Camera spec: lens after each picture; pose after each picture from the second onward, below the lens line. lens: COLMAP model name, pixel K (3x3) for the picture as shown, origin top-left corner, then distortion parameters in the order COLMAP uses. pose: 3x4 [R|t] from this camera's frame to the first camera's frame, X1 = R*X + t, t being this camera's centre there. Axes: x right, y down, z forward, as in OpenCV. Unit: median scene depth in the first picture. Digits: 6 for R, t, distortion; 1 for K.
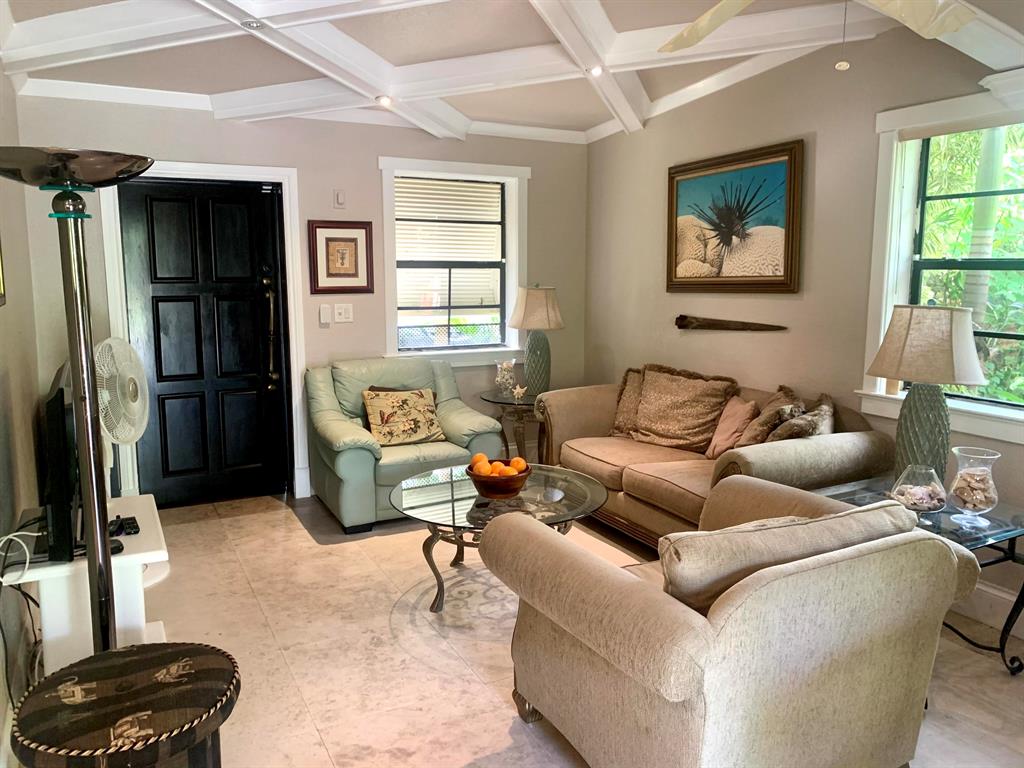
lens RADIAL K [[789.9, 0, 508.2], [0, 789.9, 382.8], [0, 0, 1]] dist [0.066679, -0.079070]
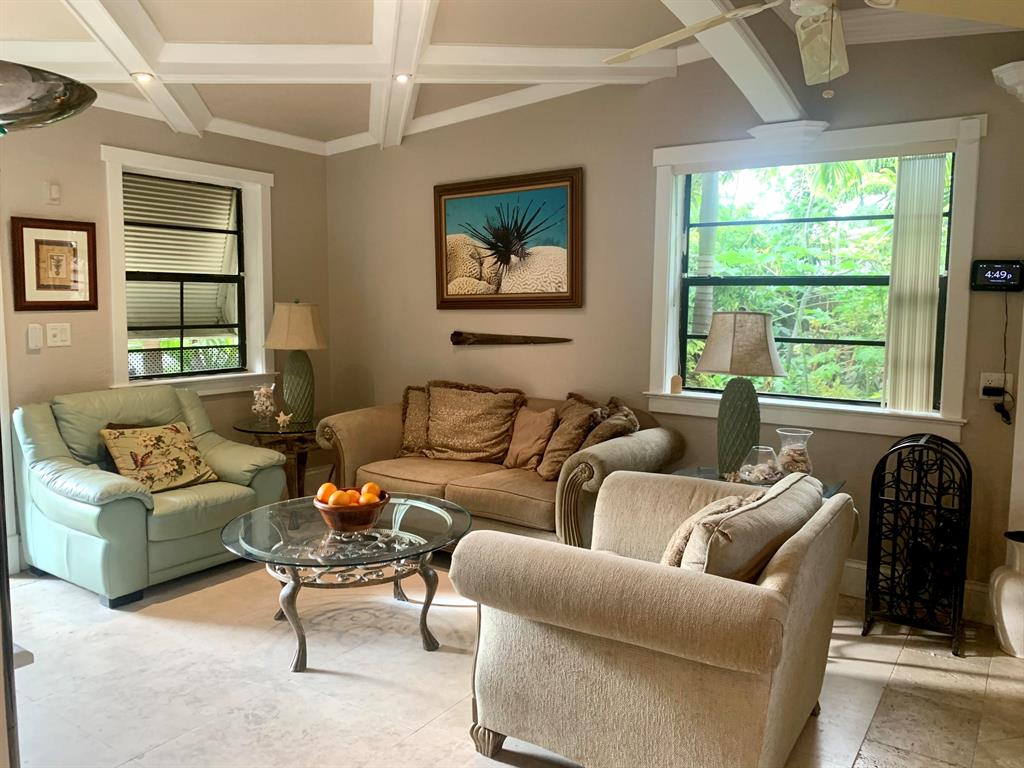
lens RADIAL K [[789.9, 0, 515.6], [0, 789.9, 384.9], [0, 0, 1]] dist [0.066679, -0.079070]
pose [[0.874123, -0.046029, 0.483519, -0.211993], [0.063654, 0.997770, -0.020092, 0.008125], [-0.481516, 0.048341, 0.875103, 0.083553]]
